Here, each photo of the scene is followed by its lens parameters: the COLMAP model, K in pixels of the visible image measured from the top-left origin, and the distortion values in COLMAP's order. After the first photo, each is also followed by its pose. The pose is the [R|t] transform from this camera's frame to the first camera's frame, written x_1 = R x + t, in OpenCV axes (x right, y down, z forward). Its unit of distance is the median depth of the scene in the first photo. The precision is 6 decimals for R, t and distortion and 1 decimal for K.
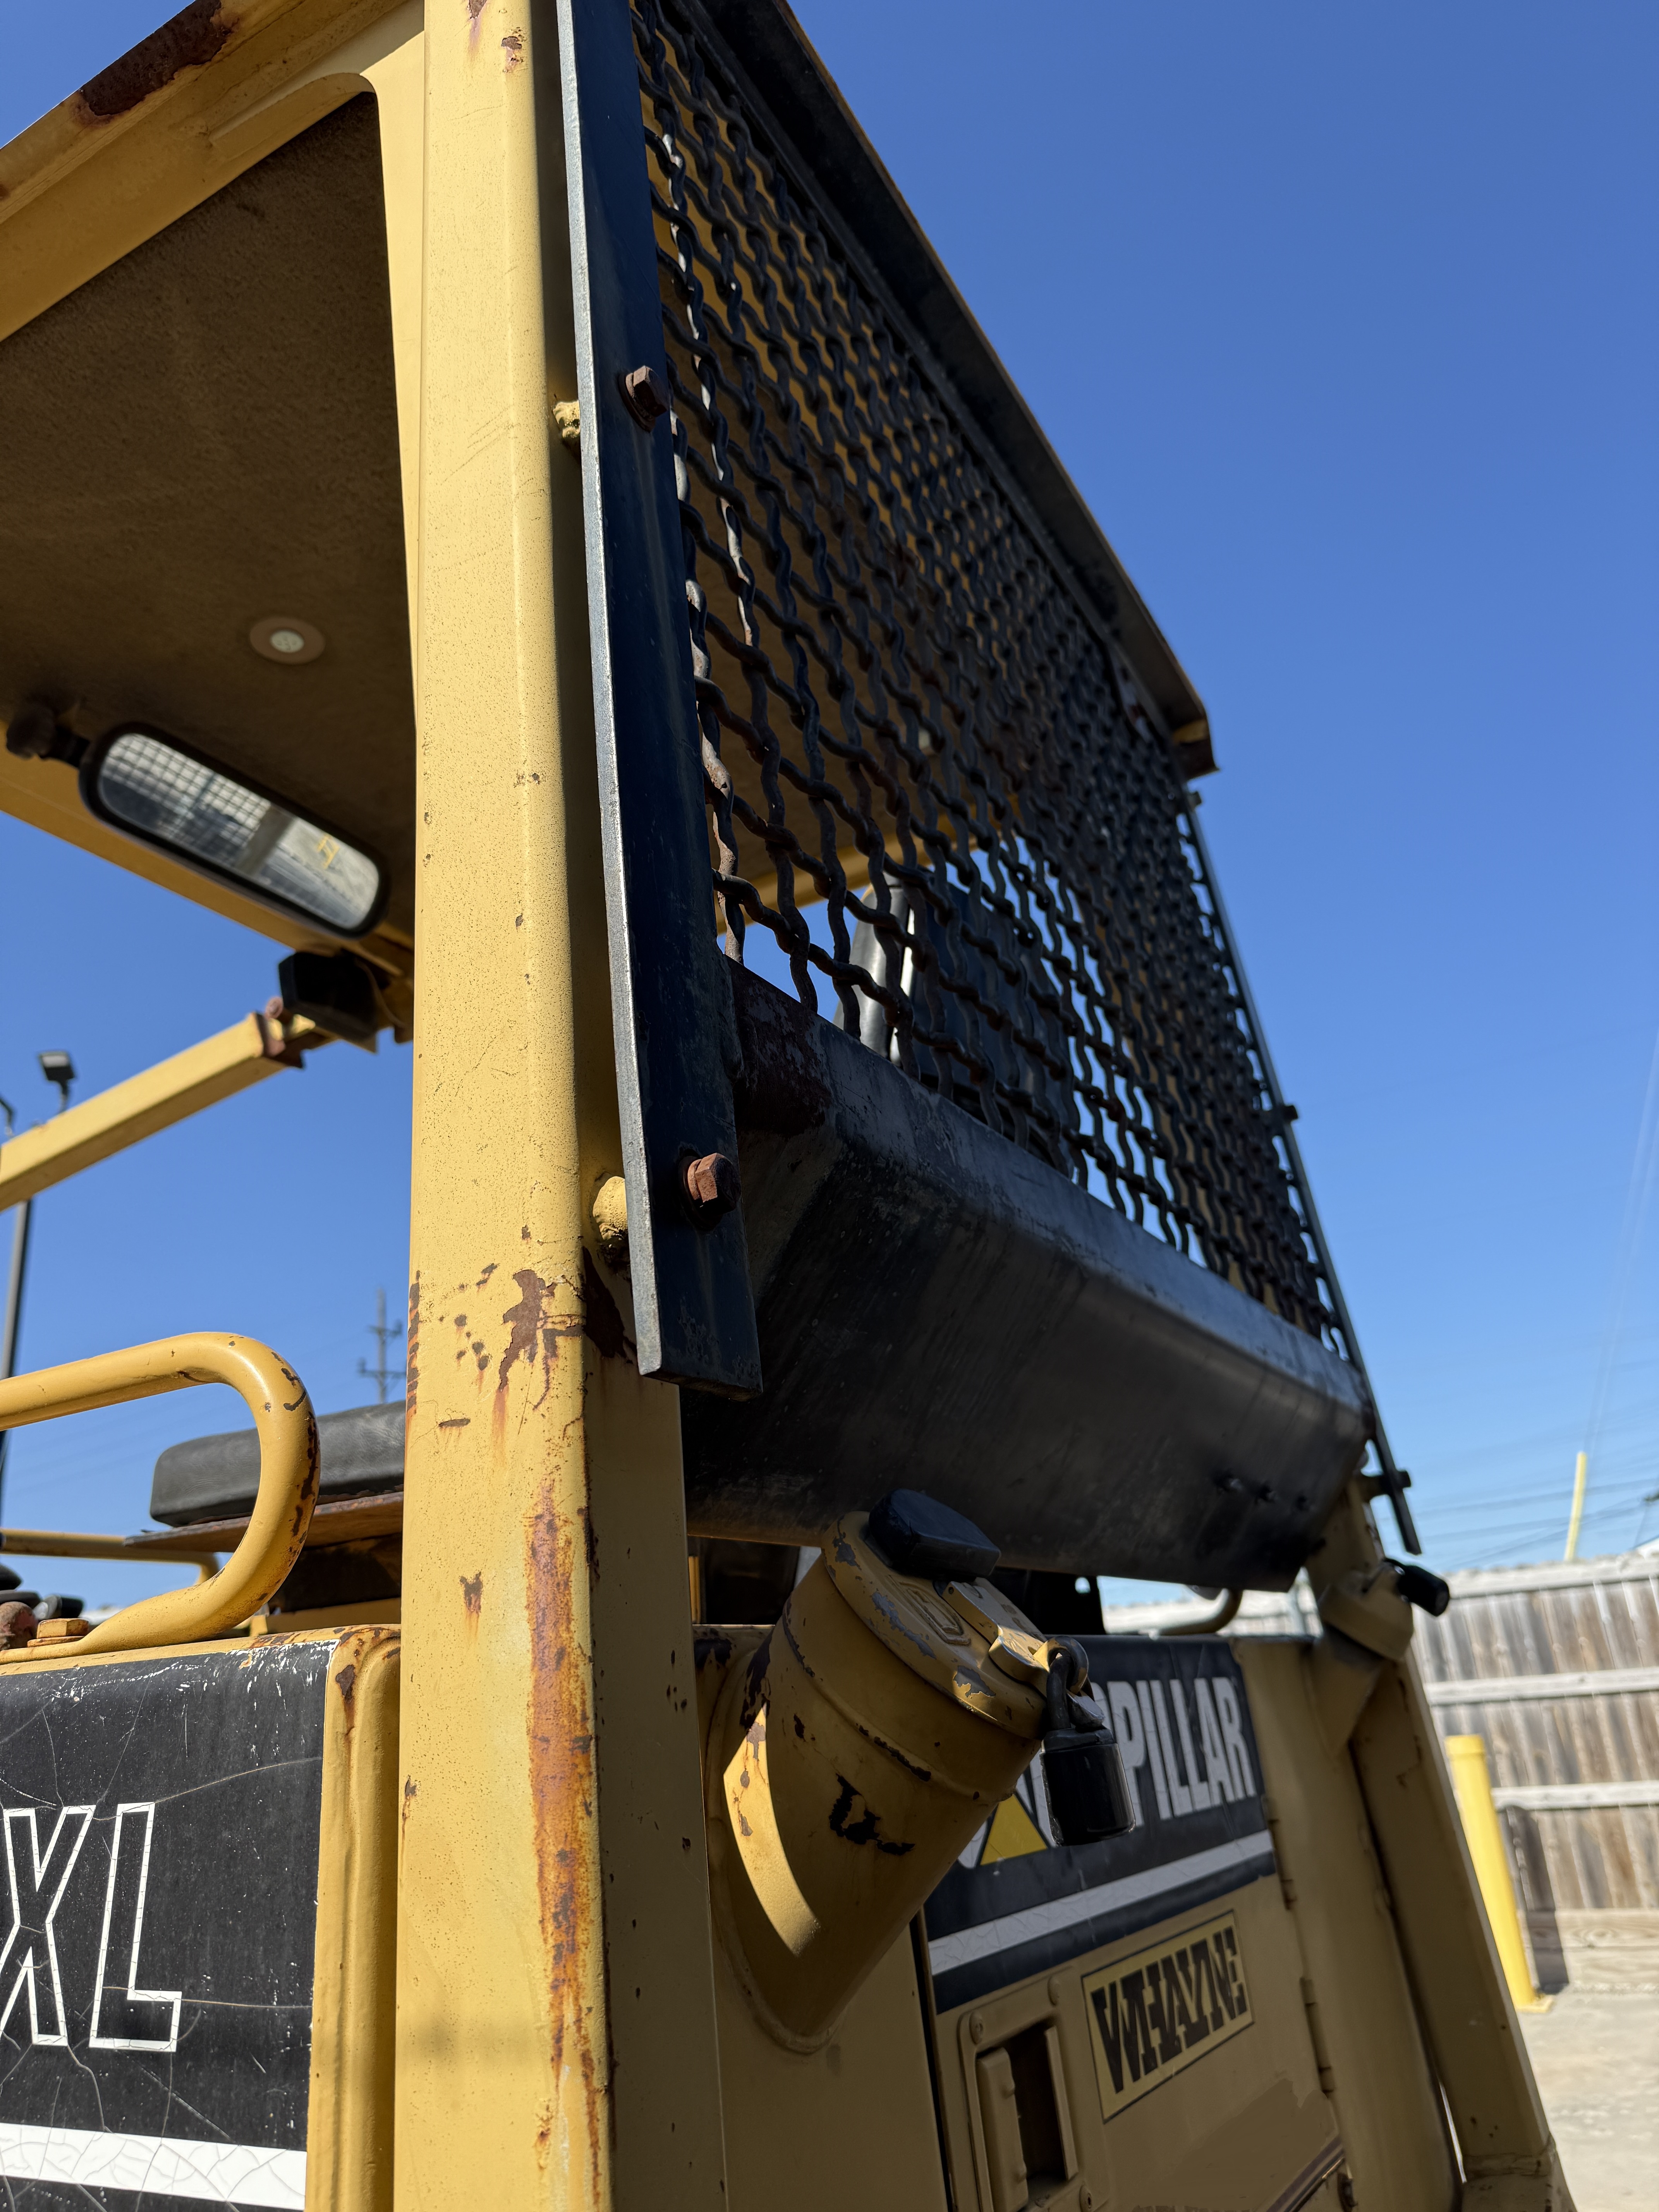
lens RADIAL K [[1553.1, 0, 829.5], [0, 1553.1, 1106.0], [0, 0, 1]] dist [0.001927, -0.001996]
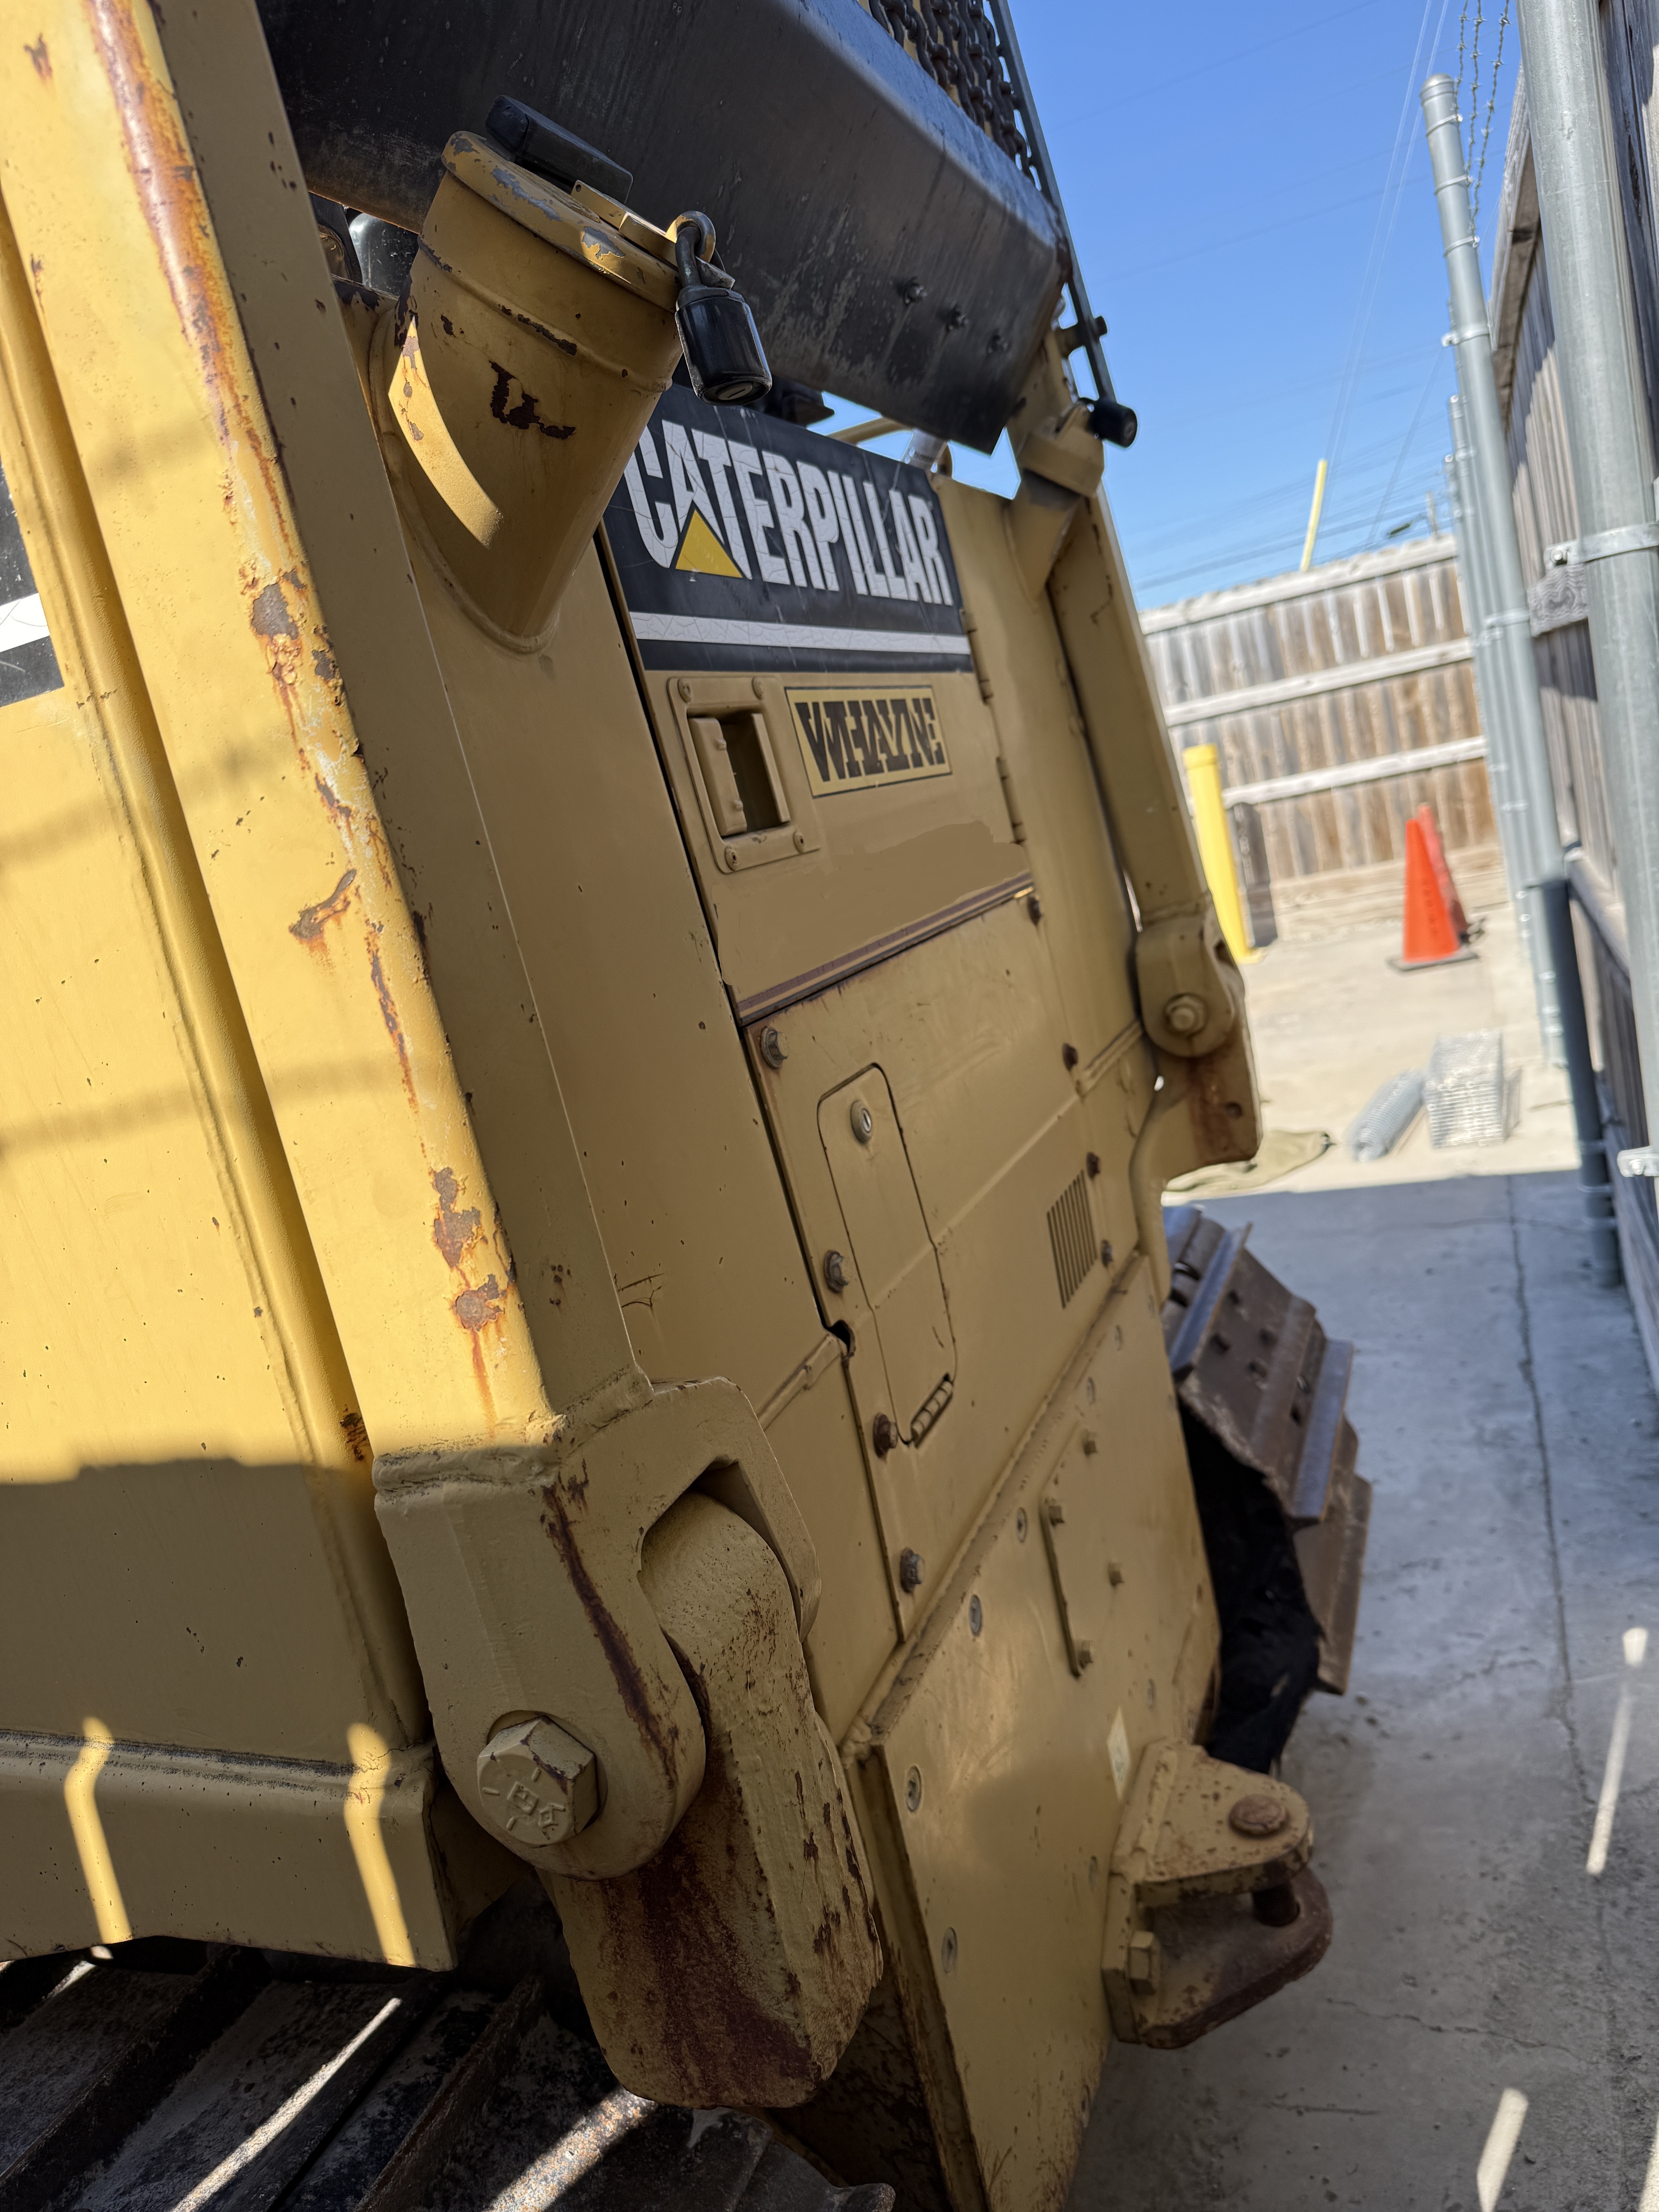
lens RADIAL K [[1548.8, 0, 832.0], [0, 1548.8, 1111.9], [0, 0, 1]] dist [0.092809, -0.125492]
pose [[0.982873, -0.157983, 0.094878, 0.036484], [0.090356, 0.861850, 0.499050, 0.251579], [-0.160612, -0.481930, 0.861364, -0.149352]]
